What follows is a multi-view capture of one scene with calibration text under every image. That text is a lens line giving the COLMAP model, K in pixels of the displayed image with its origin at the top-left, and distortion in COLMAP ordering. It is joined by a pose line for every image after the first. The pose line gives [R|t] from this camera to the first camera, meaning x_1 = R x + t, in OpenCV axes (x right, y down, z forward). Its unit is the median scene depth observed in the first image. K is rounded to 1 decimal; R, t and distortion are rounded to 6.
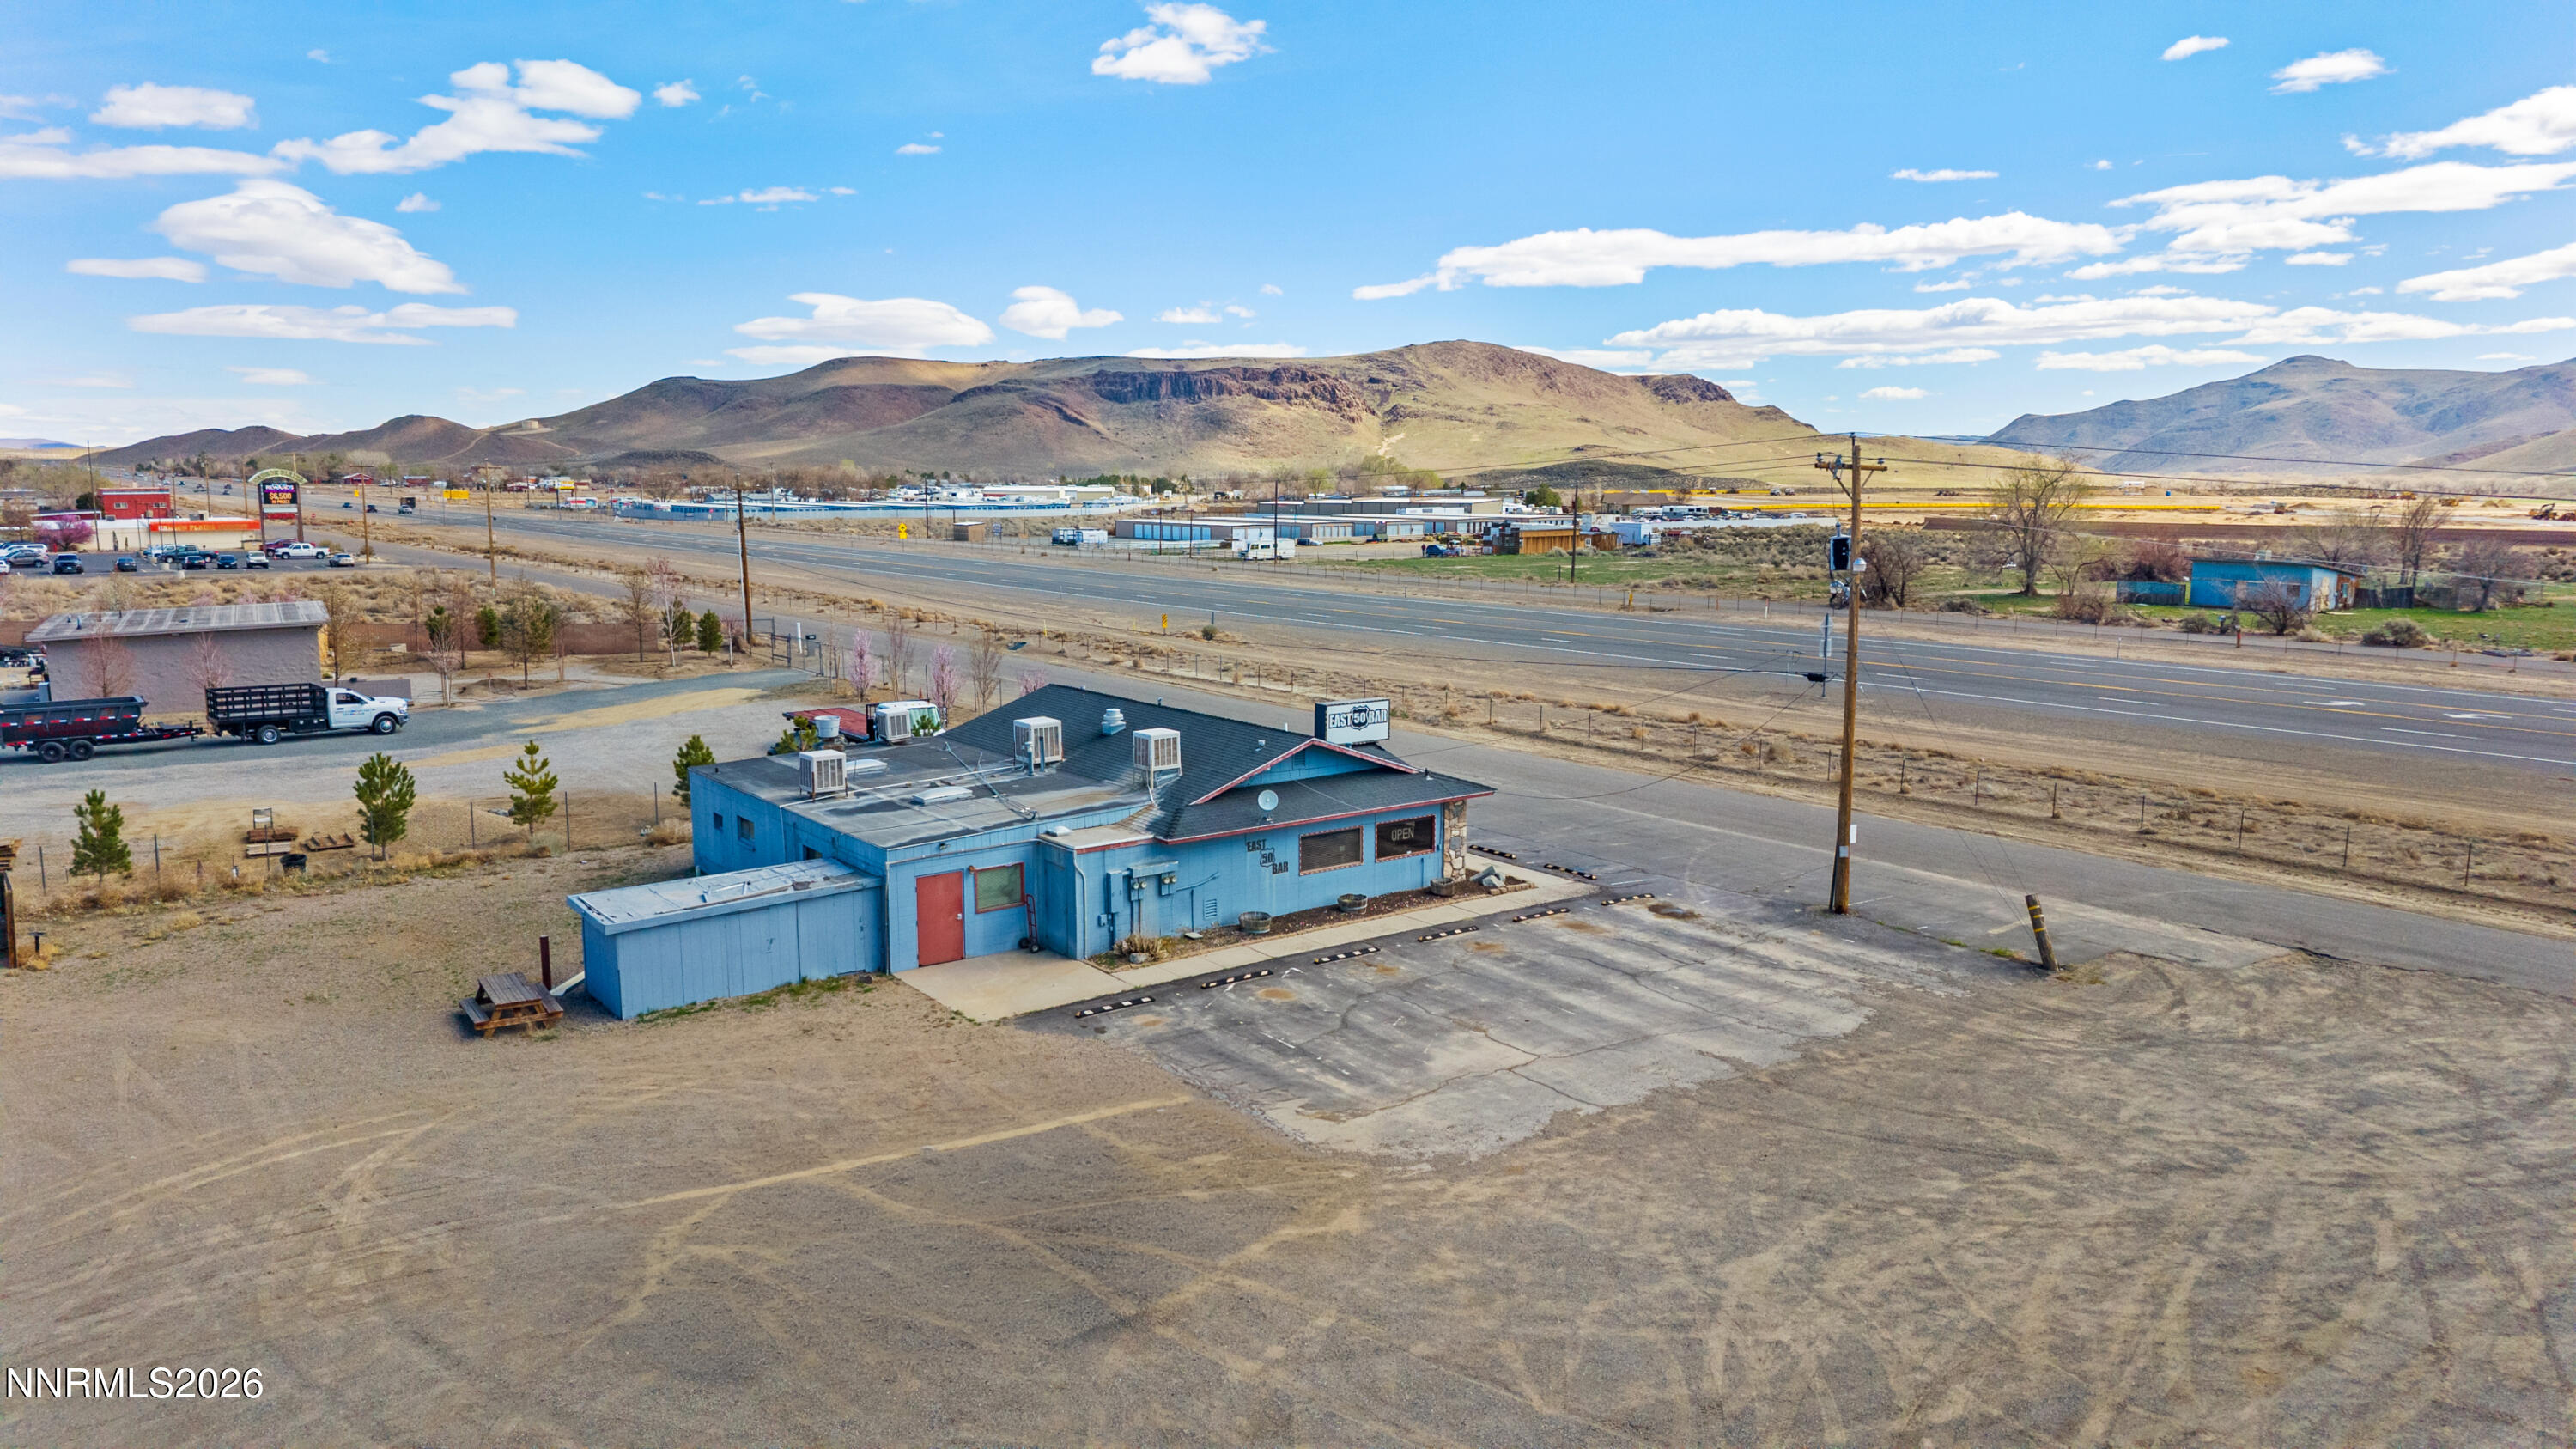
lens RADIAL K [[1719.3, 0, 1281.3], [0, 1719.3, 735.9], [0, 0, 1]] dist [0.037069, -0.042092]
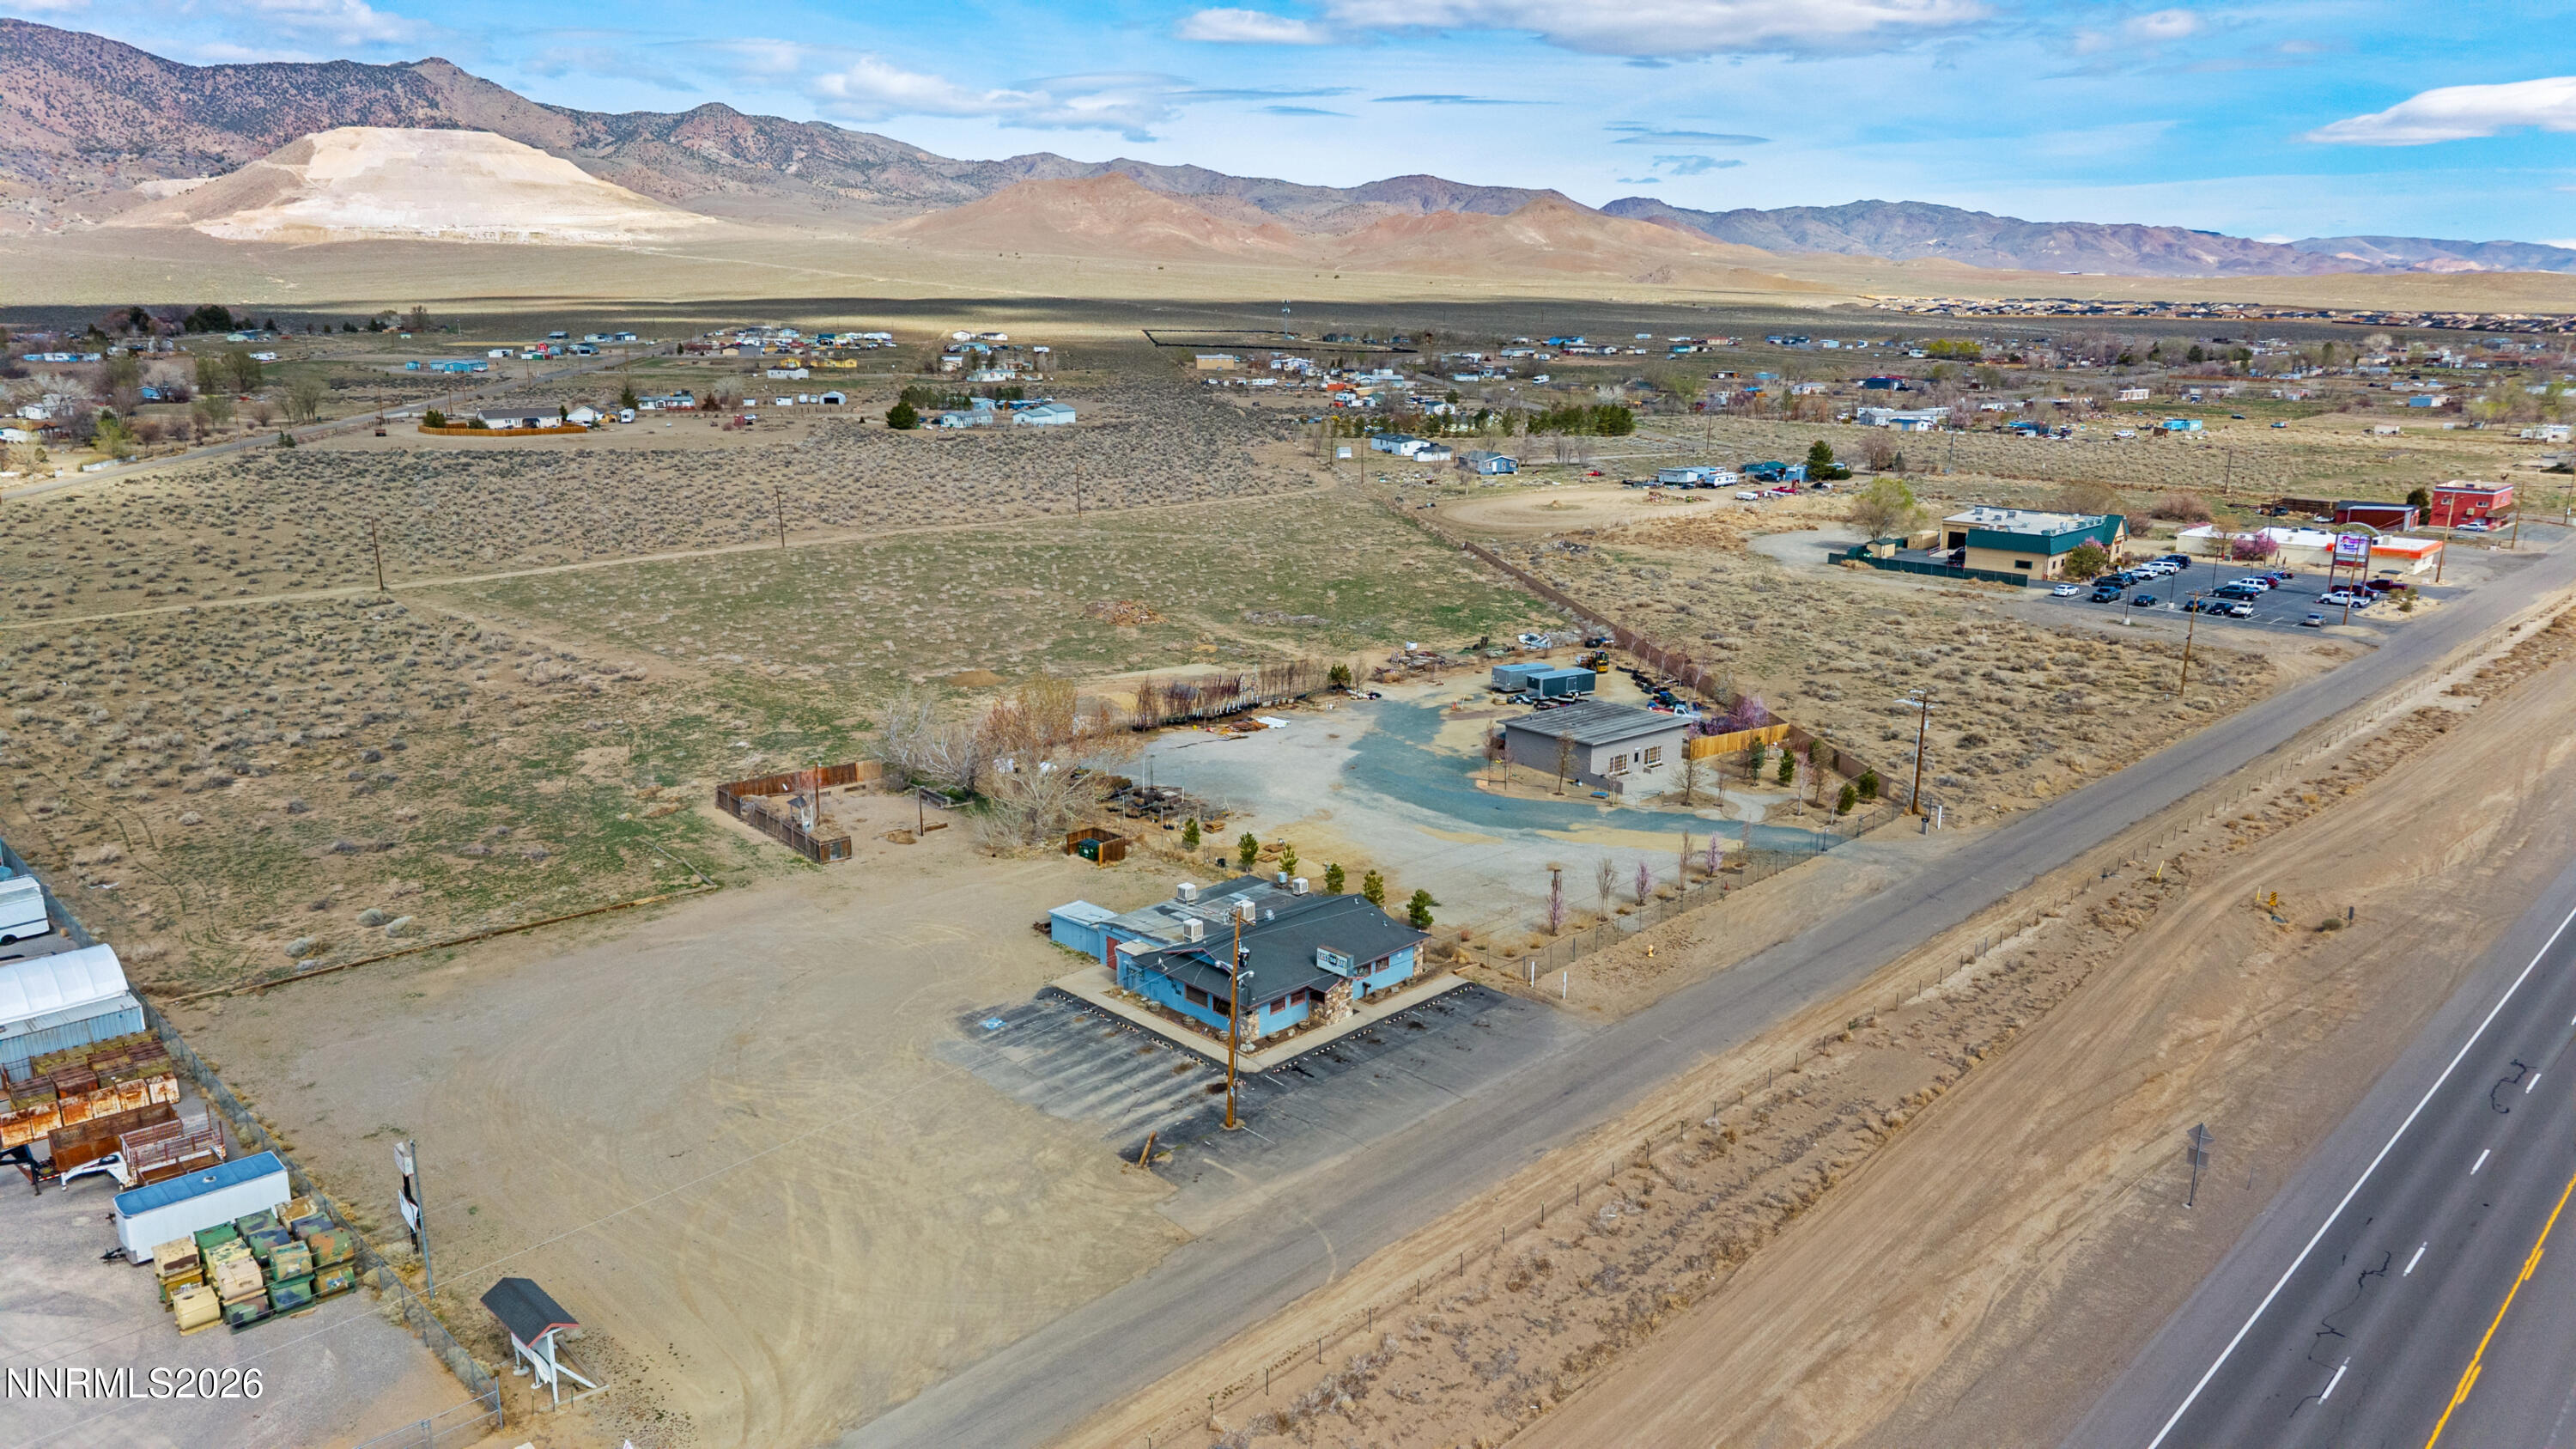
lens RADIAL K [[1719.3, 0, 1281.1], [0, 1719.3, 728.4], [0, 0, 1]] dist [0.037069, -0.042092]
pose [[0.132313, 0.237130, -0.962425, 2.005301], [-0.150406, 0.964522, 0.216969, -0.735659], [0.979730, 0.116047, 0.163285, 0.626893]]
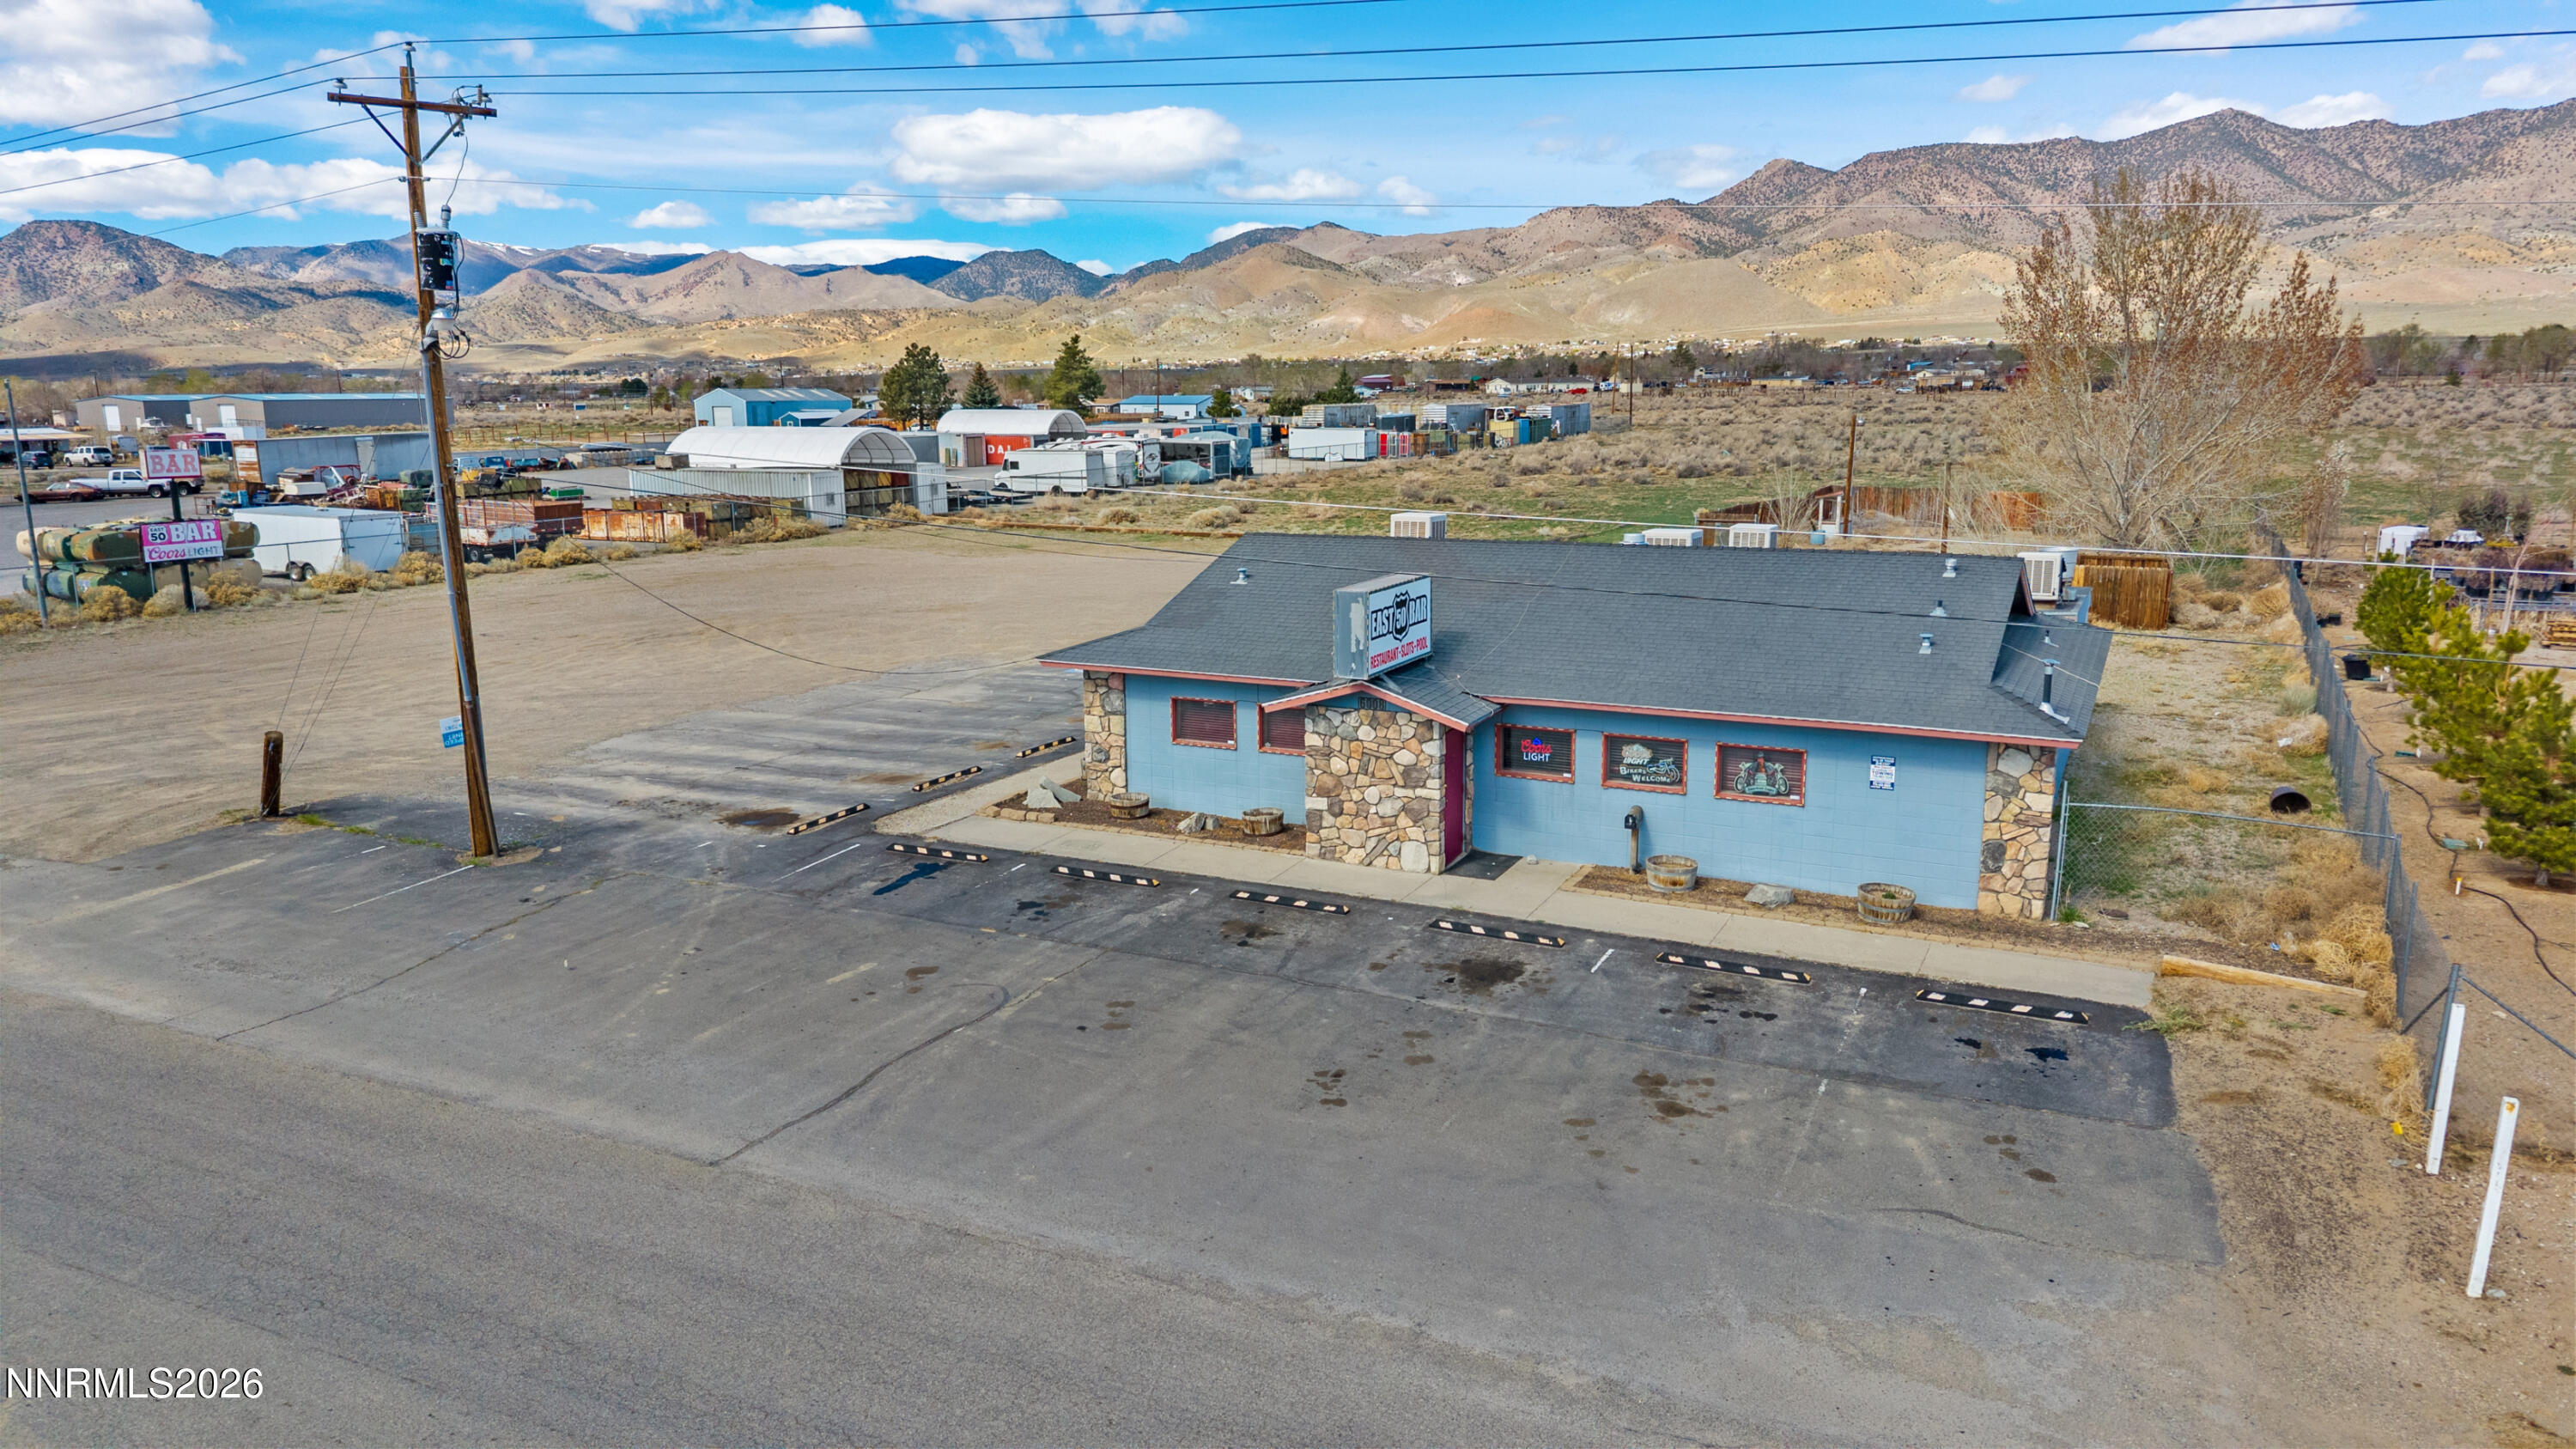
lens RADIAL K [[1719.3, 0, 1287.5], [0, 1719.3, 725.1], [0, 0, 1]] dist [0.037069, -0.042092]
pose [[-0.898028, 0.087769, -0.431094, 0.304350], [-0.063116, 0.944057, 0.323687, -0.149375], [0.435387, 0.317889, -0.842250, 1.516711]]
